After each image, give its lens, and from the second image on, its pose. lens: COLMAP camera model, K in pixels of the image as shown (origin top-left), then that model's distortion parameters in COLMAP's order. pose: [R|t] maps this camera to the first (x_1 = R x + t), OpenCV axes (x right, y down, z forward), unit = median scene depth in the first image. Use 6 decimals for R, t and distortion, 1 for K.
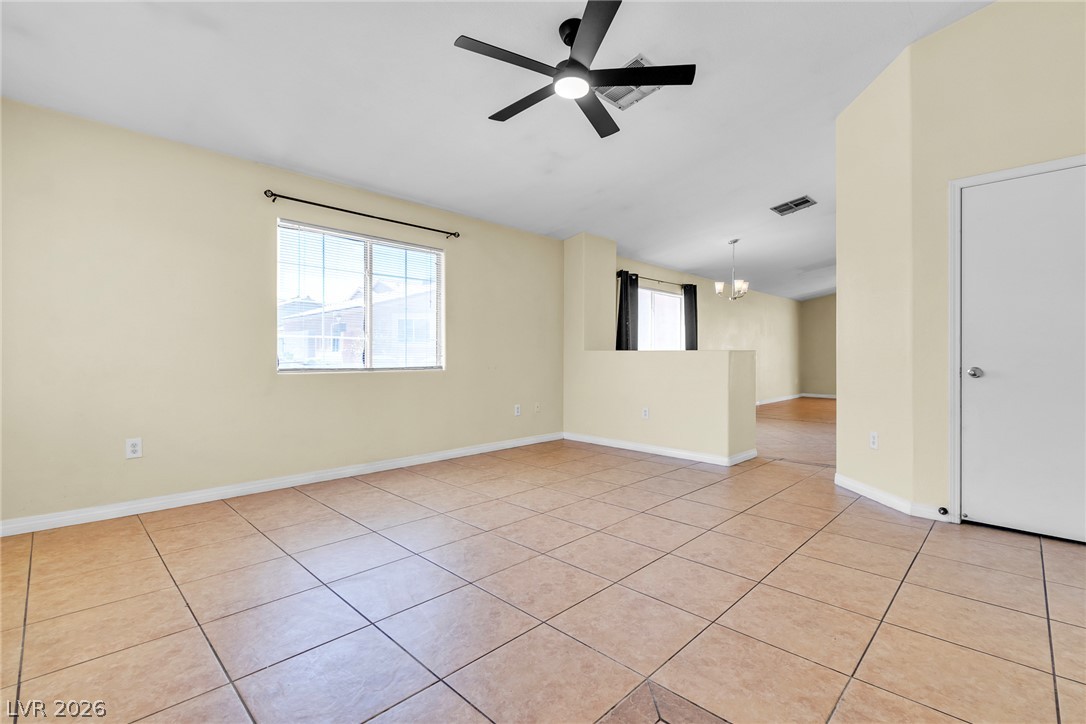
lens RADIAL K [[489.8, 0, 536.0], [0, 489.8, 362.8], [0, 0, 1]] dist [0.007885, -0.002251]
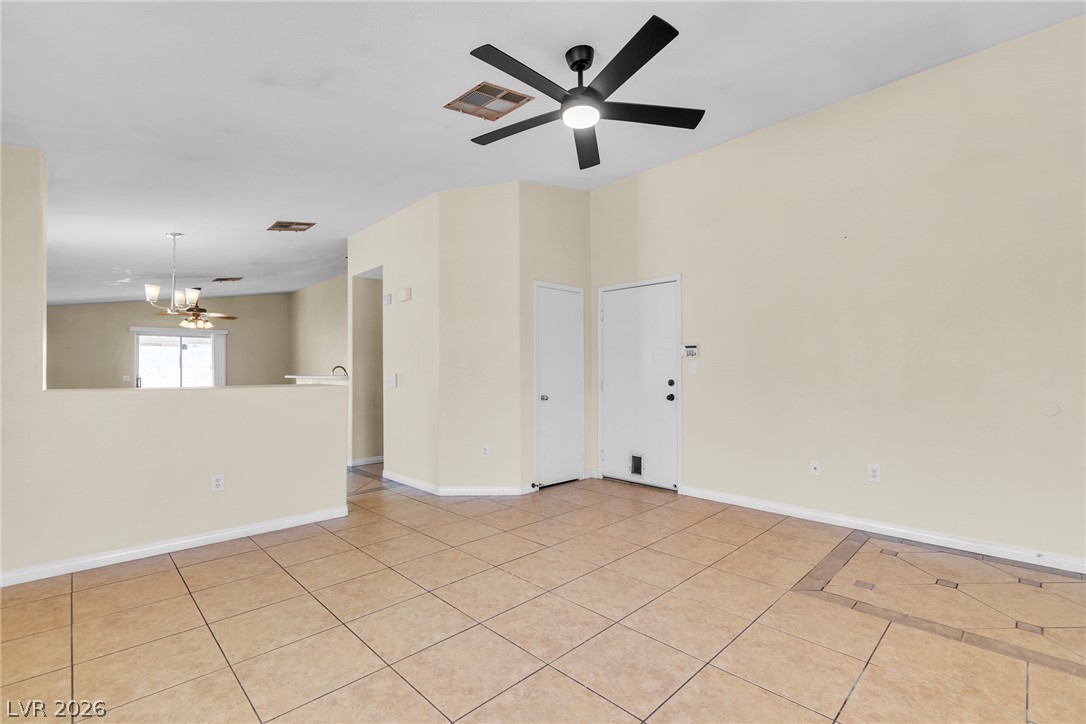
lens RADIAL K [[489.8, 0, 558.3], [0, 489.8, 369.3], [0, 0, 1]] dist [0.007885, -0.002251]
pose [[-0.012309, 0.000781, 0.999924, -0.867482], [0.018566, 0.999827, -0.000553, -0.083100], [-0.999752, 0.018558, -0.012321, 1.065190]]
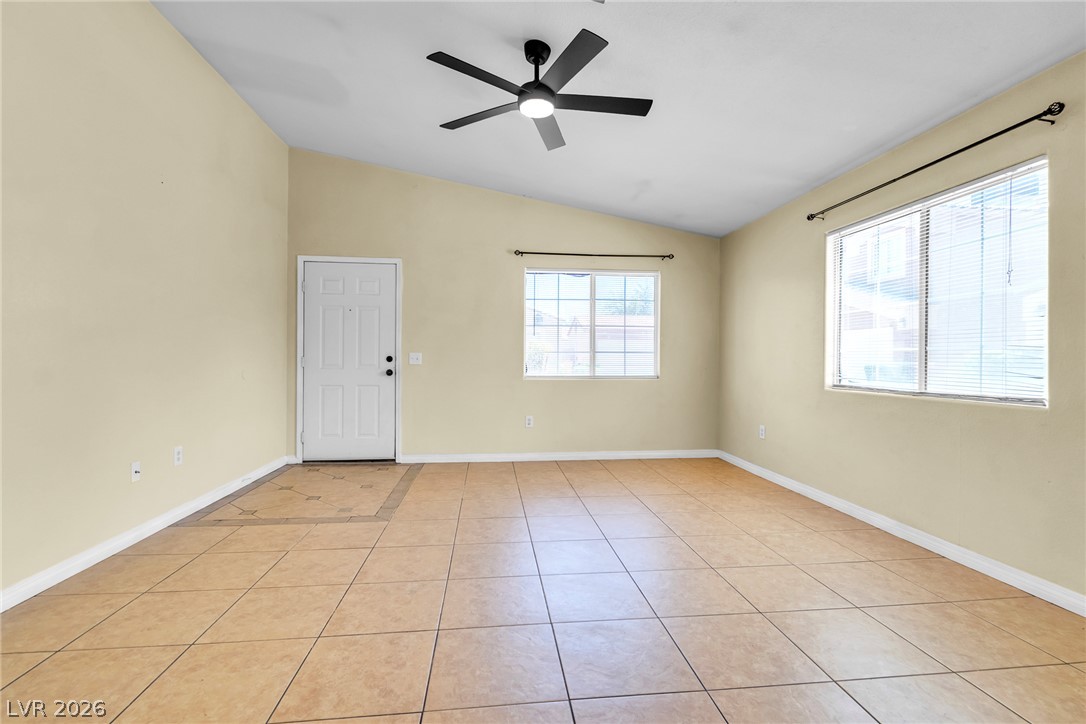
lens RADIAL K [[489.8, 0, 546.6], [0, 489.8, 358.9], [0, 0, 1]] dist [0.007885, -0.002251]
pose [[-0.617528, -0.007607, -0.786512, 0.867088], [-0.018301, 0.999821, 0.004699, -0.045844], [0.786336, 0.017296, -0.617557, 1.661468]]
